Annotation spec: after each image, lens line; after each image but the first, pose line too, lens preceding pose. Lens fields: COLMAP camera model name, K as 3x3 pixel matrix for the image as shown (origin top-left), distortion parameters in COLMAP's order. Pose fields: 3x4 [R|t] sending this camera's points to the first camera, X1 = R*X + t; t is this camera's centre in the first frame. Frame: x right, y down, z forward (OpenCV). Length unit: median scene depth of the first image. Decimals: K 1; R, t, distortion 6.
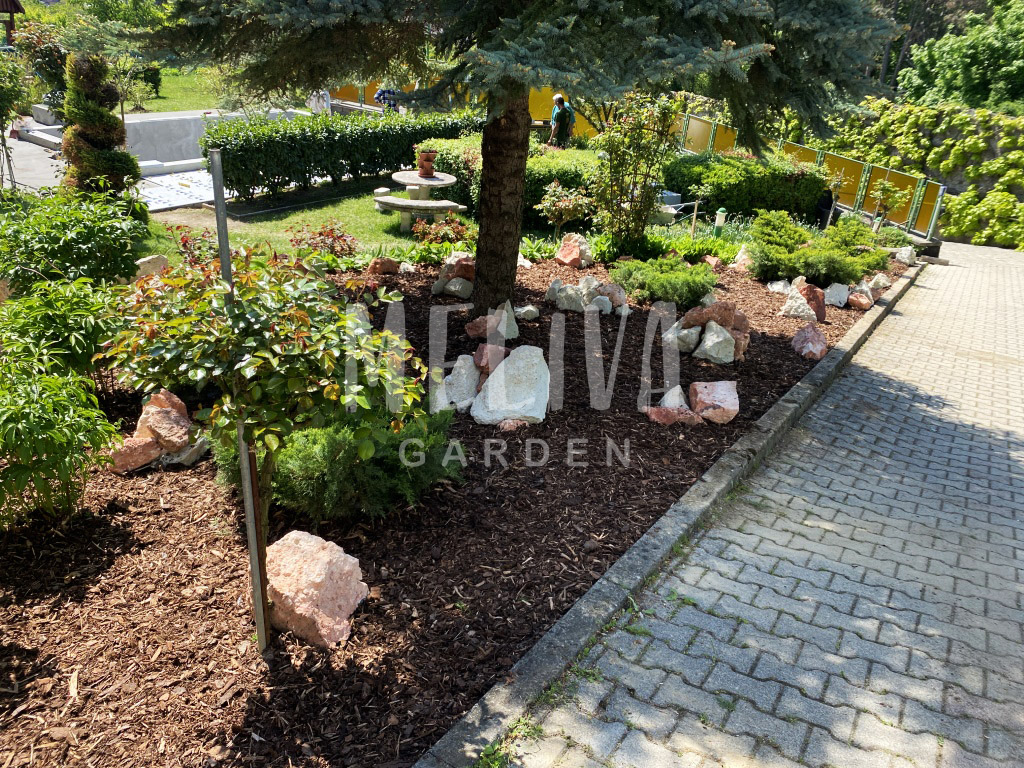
lens RADIAL K [[764.8, 0, 512.1], [0, 764.8, 356.9], [0, 0, 1]] dist [0.001507, 0.002921]
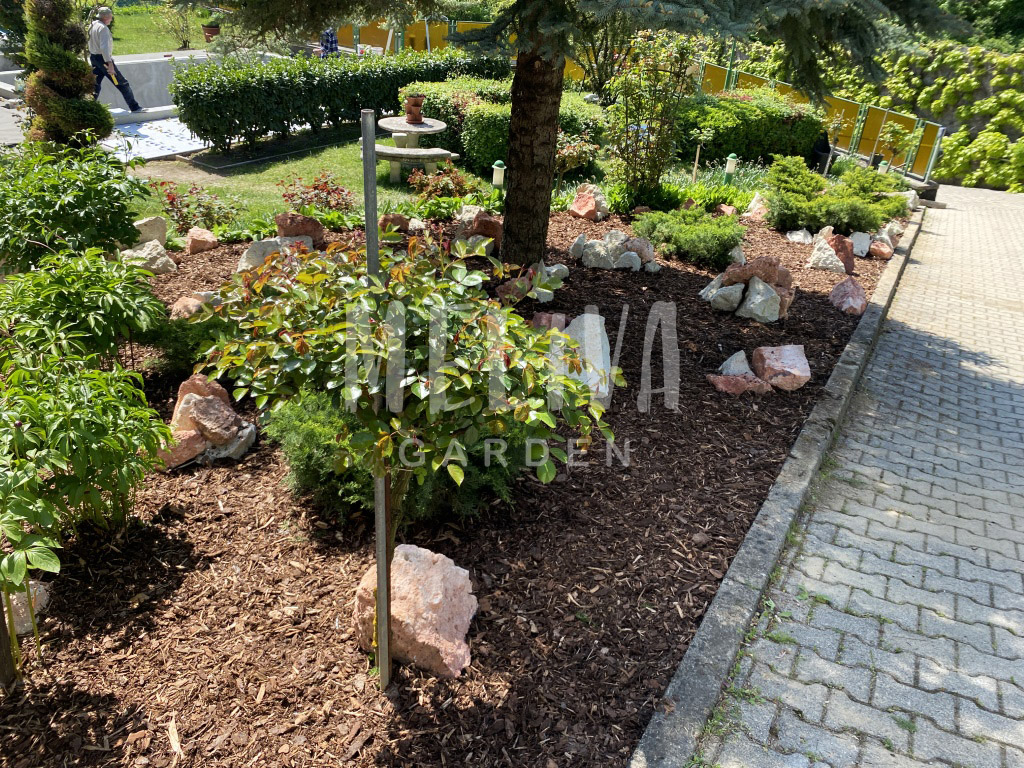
lens RADIAL K [[764.8, 0, 512.1], [0, 764.8, 356.9], [0, 0, 1]] dist [0.001507, 0.002921]
pose [[0.998635, -0.025013, 0.045843, -0.113223], [0.021737, 0.997268, 0.070604, -0.029314], [-0.047484, -0.069511, 0.996450, 0.075316]]
